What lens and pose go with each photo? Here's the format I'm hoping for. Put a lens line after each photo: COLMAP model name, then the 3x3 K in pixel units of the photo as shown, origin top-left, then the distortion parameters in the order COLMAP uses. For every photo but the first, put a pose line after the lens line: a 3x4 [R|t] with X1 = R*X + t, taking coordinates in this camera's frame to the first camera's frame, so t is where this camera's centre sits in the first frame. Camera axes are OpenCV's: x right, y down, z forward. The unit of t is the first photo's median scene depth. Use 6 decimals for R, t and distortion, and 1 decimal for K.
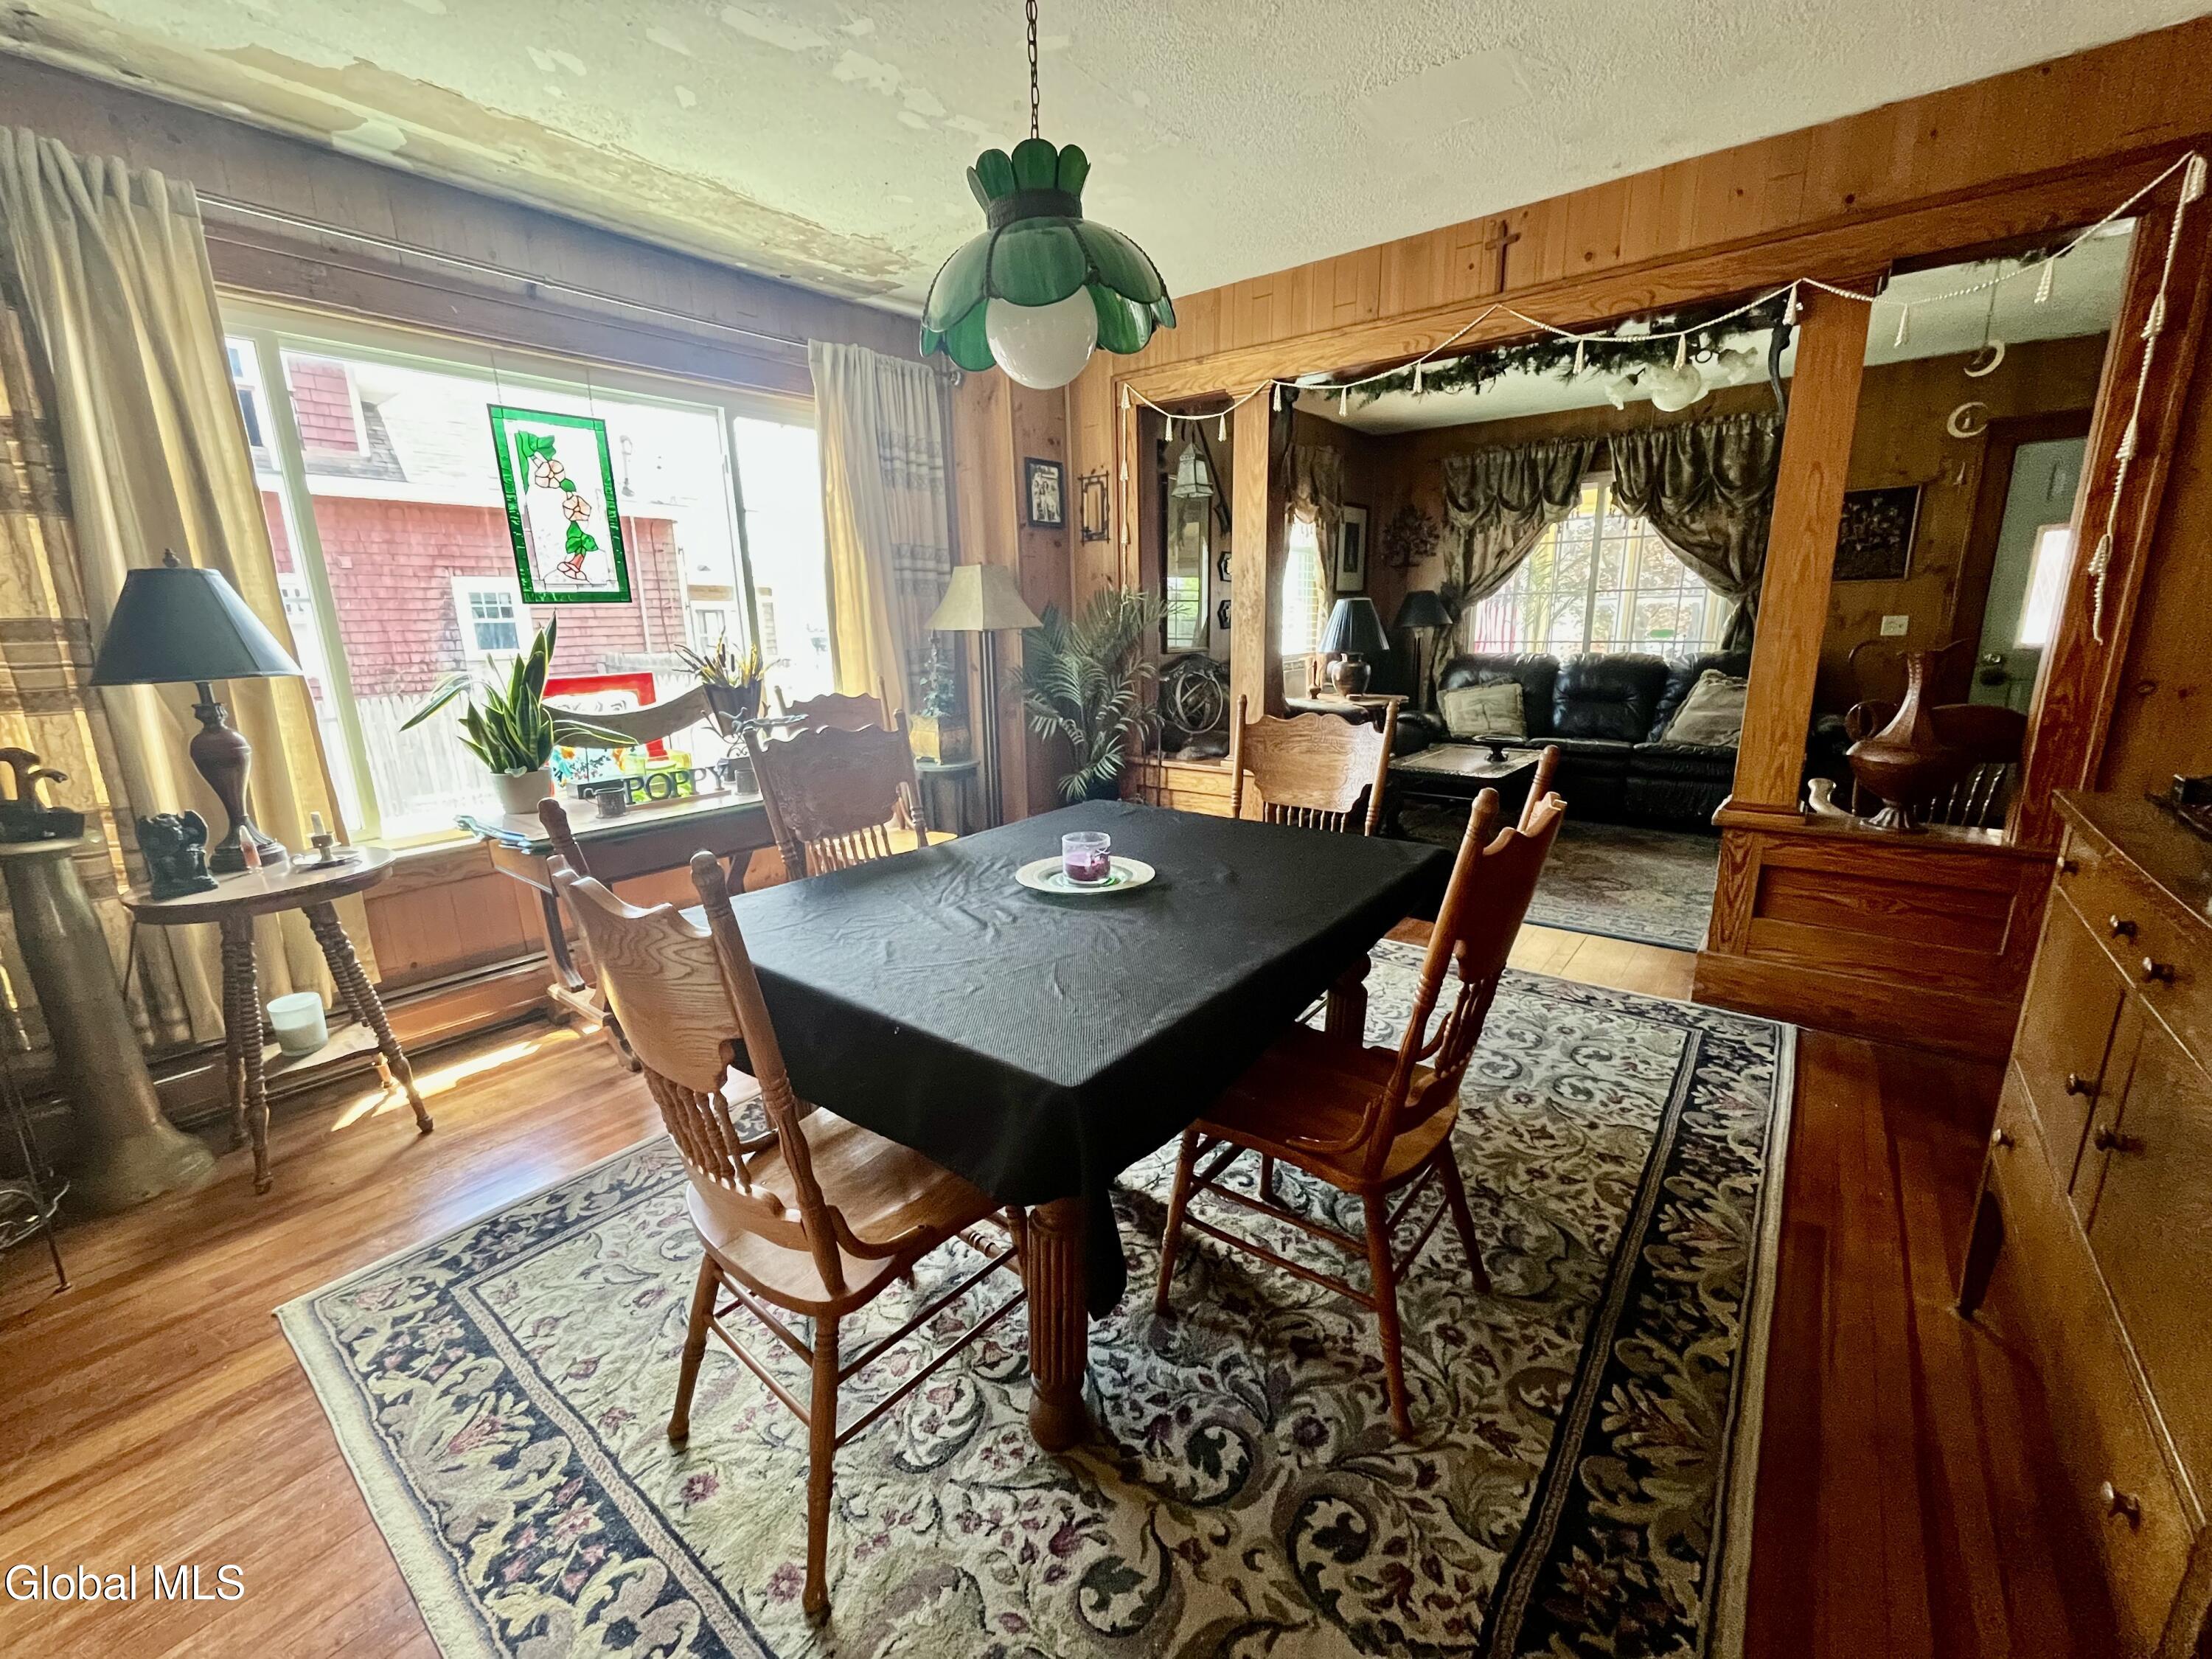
lens RADIAL K [[894.8, 0, 1104.4], [0, 894.8, 831.8], [0, 0, 1]] dist [-0.002509, -0.000172]
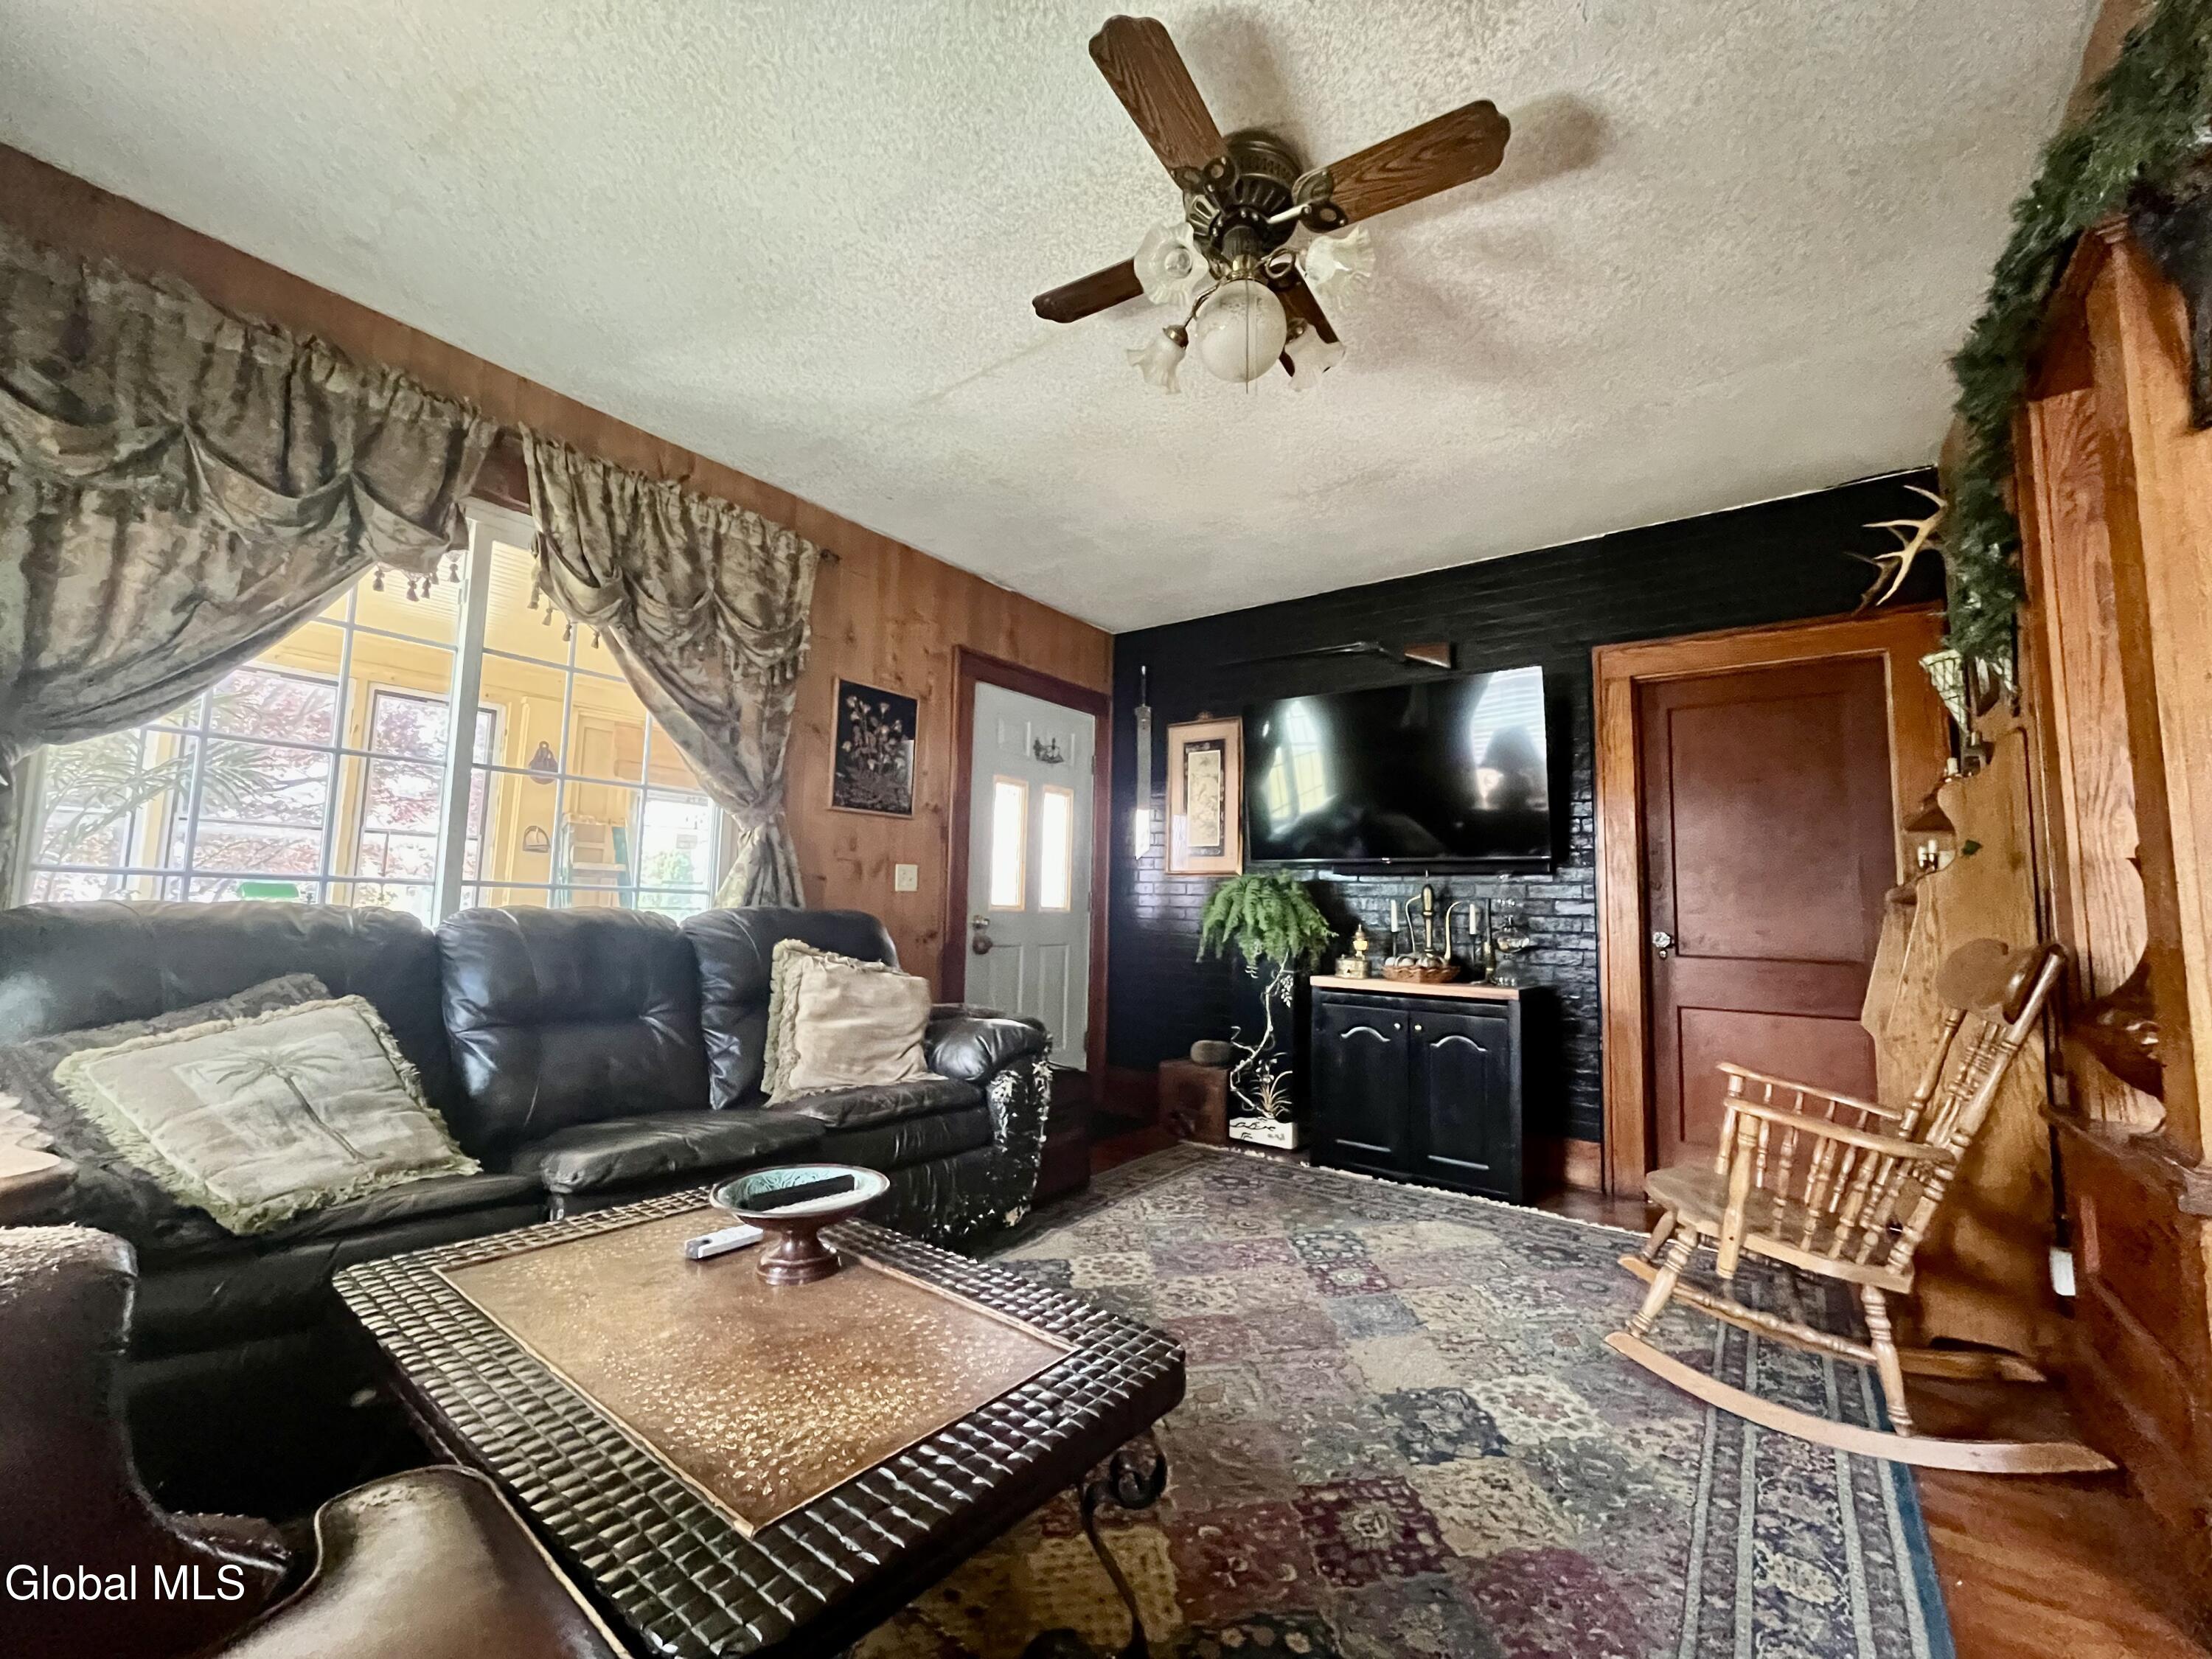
lens RADIAL K [[895.4, 0, 1102.9], [0, 895.4, 831.7], [0, 0, 1]] dist [-0.002841, -0.000234]
pose [[-0.028244, 0.116954, 0.992736, 0.224931], [0.212618, 0.971109, -0.108357, -0.228298], [-0.976727, 0.208013, -0.052295, 1.291733]]
